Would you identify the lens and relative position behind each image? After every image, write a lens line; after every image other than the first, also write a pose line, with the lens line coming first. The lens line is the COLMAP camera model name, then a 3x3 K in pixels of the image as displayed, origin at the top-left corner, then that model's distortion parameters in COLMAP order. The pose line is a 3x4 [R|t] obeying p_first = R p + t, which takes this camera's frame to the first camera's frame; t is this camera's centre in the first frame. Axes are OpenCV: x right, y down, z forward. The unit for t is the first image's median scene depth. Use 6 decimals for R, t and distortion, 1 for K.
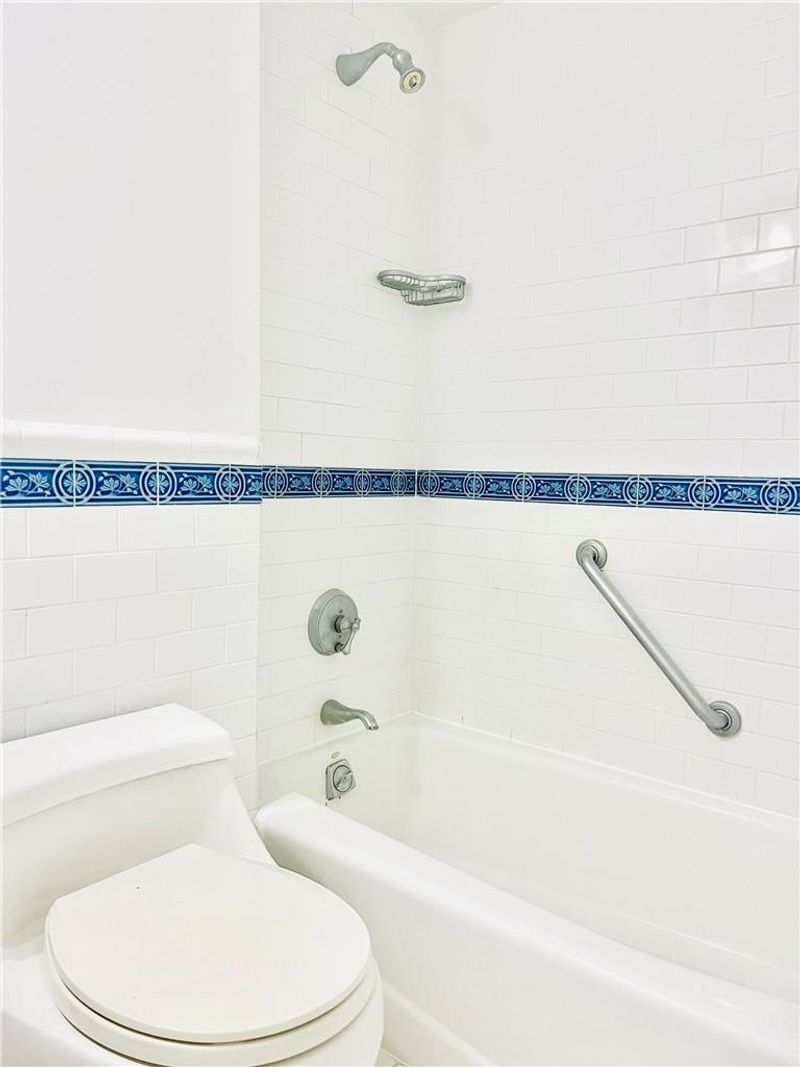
lens RADIAL K [[800.6, 0, 402.8], [0, 800.6, 550.4], [0, 0, 1]] dist [0.074683, -0.106480]
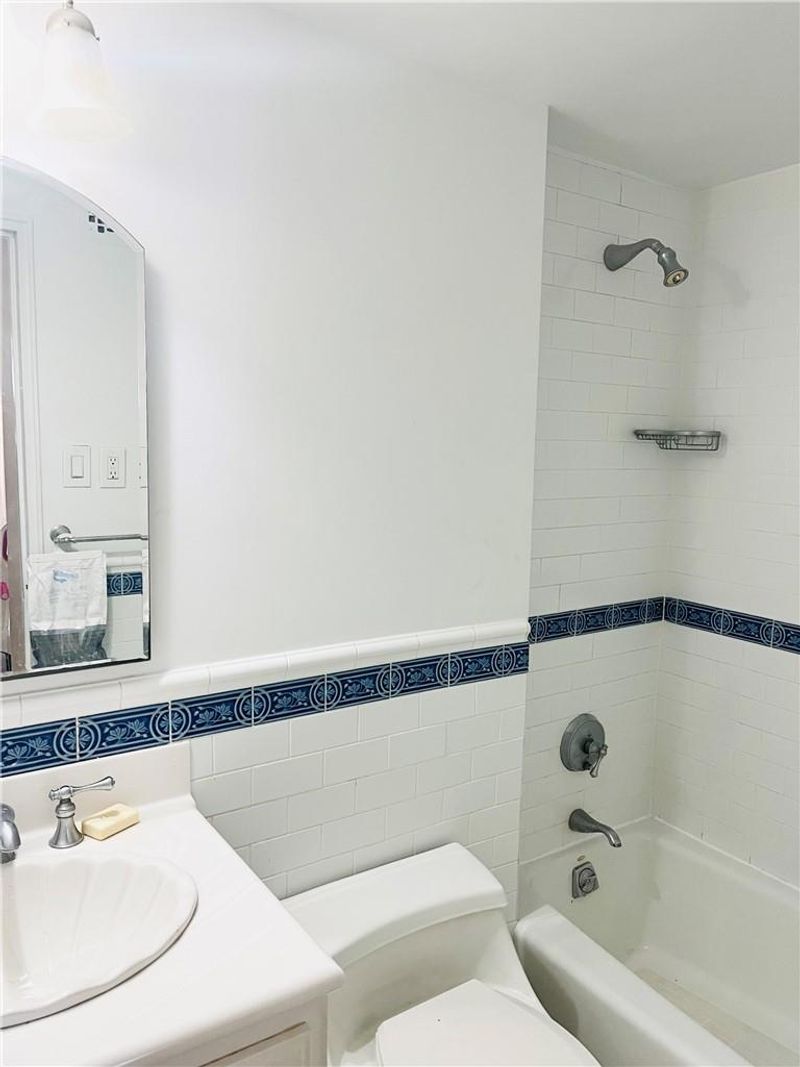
lens RADIAL K [[800.6, 0, 402.8], [0, 800.6, 550.4], [0, 0, 1]] dist [0.074683, -0.106480]
pose [[0.957954, 0.035891, -0.284667, -0.015767], [-0.025353, 0.998853, 0.040619, -0.224828], [0.285799, -0.031694, 0.957765, -0.155003]]
